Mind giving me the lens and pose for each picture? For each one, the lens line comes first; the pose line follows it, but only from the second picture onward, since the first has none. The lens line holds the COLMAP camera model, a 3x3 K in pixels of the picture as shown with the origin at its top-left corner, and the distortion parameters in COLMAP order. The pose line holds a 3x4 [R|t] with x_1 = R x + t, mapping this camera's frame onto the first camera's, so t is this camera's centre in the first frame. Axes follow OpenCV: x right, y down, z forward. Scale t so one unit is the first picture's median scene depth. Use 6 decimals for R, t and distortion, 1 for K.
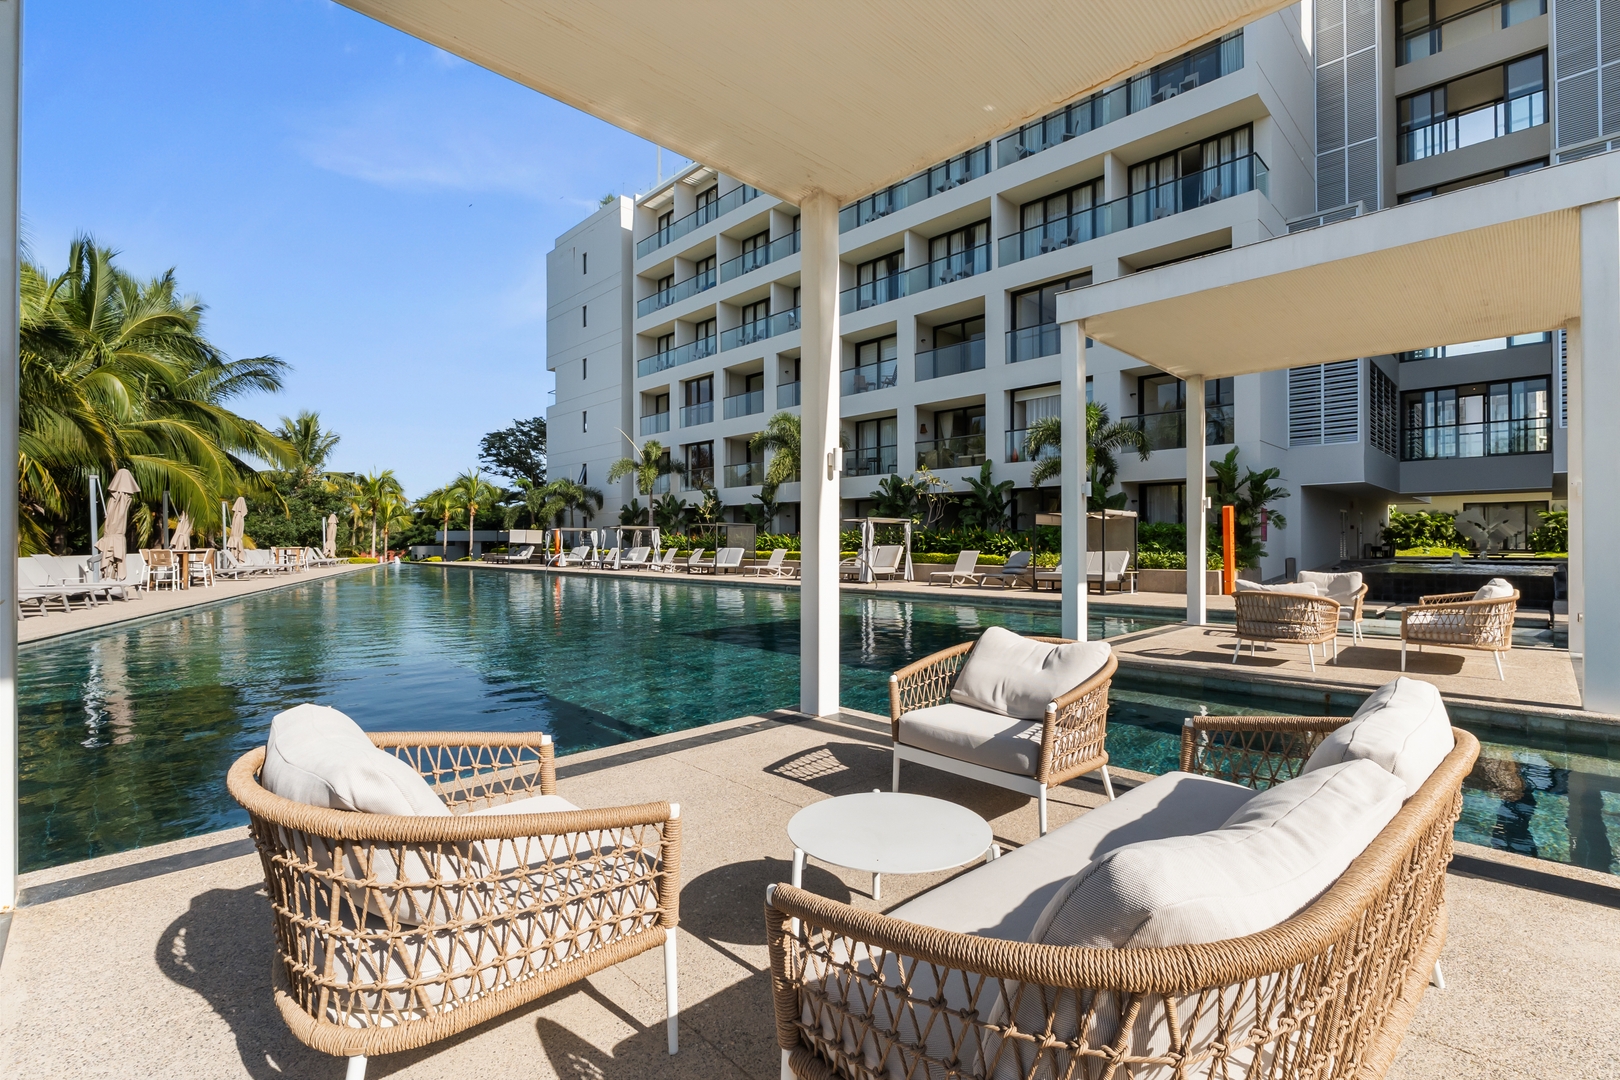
lens RADIAL K [[725.8, 0, 810.0], [0, 725.8, 540.0], [0, 0, 1]] dist [-0.002053, 0.000135]
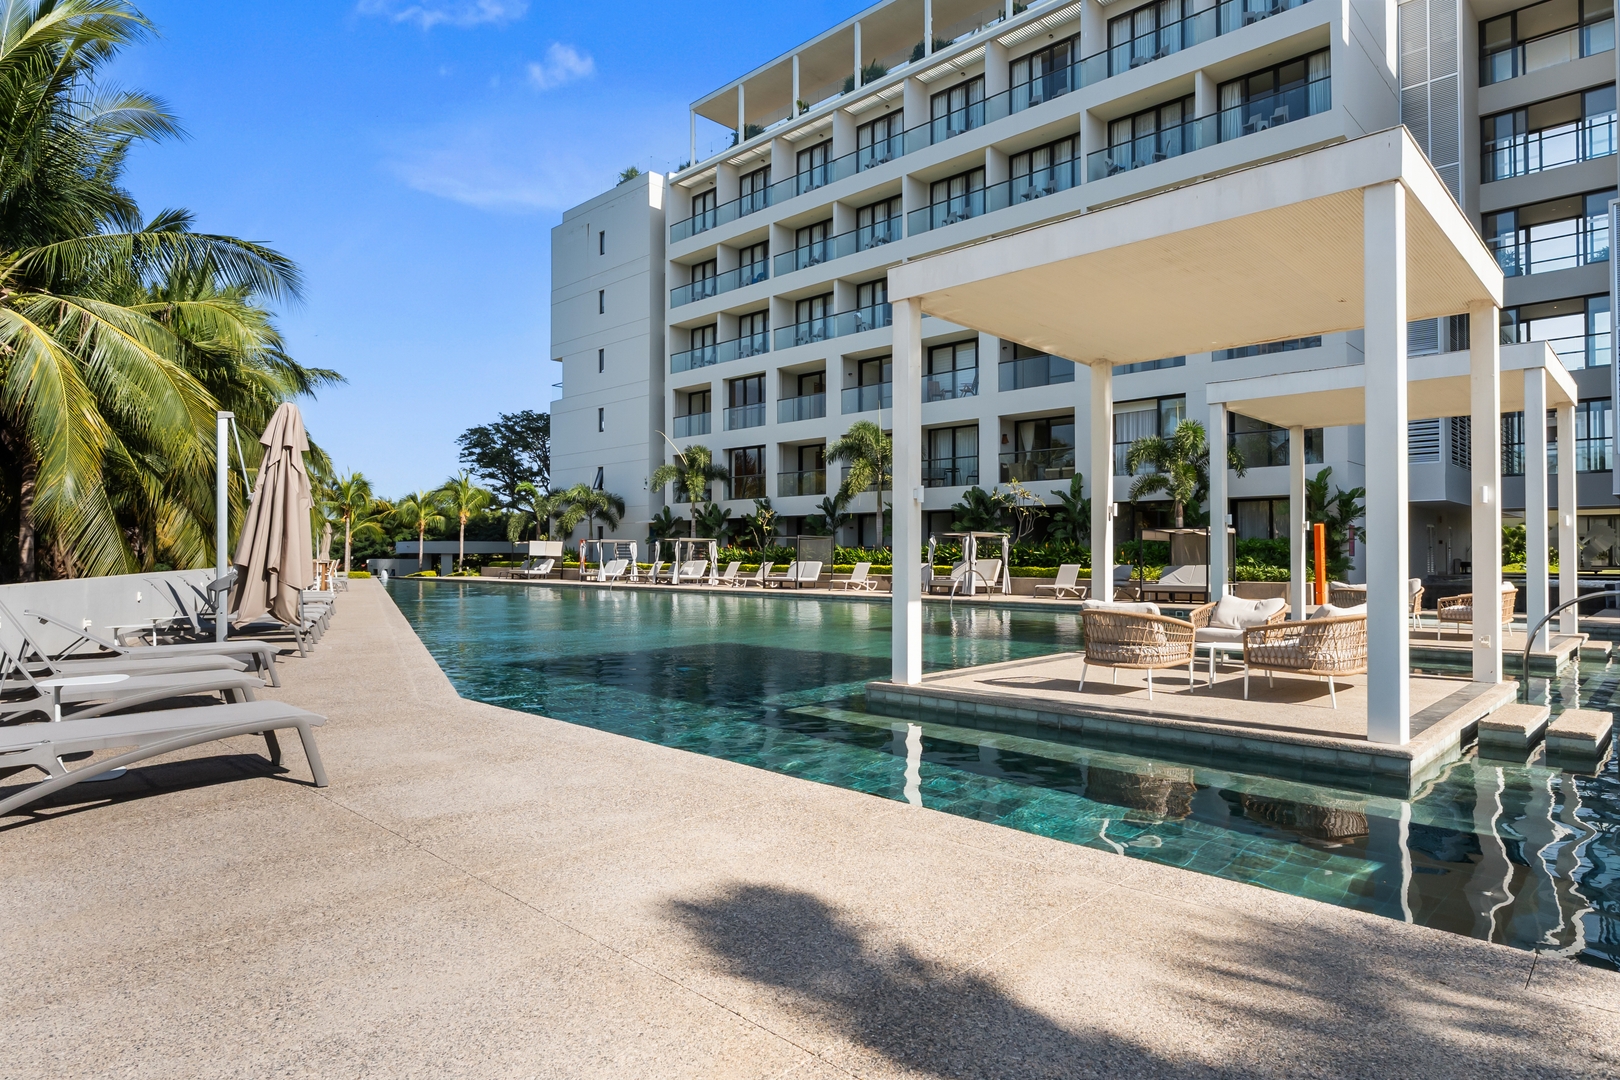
lens RADIAL K [[922.3, 0, 810.0], [0, 922.3, 540.0], [0, 0, 1]] dist [0.003245, -0.000769]
pose [[0.999631, 0.003207, 0.026958, -0.127933], [-0.002823, 0.999894, -0.014300, -0.000097], [-0.027001, 0.014218, 0.999534, -0.207386]]
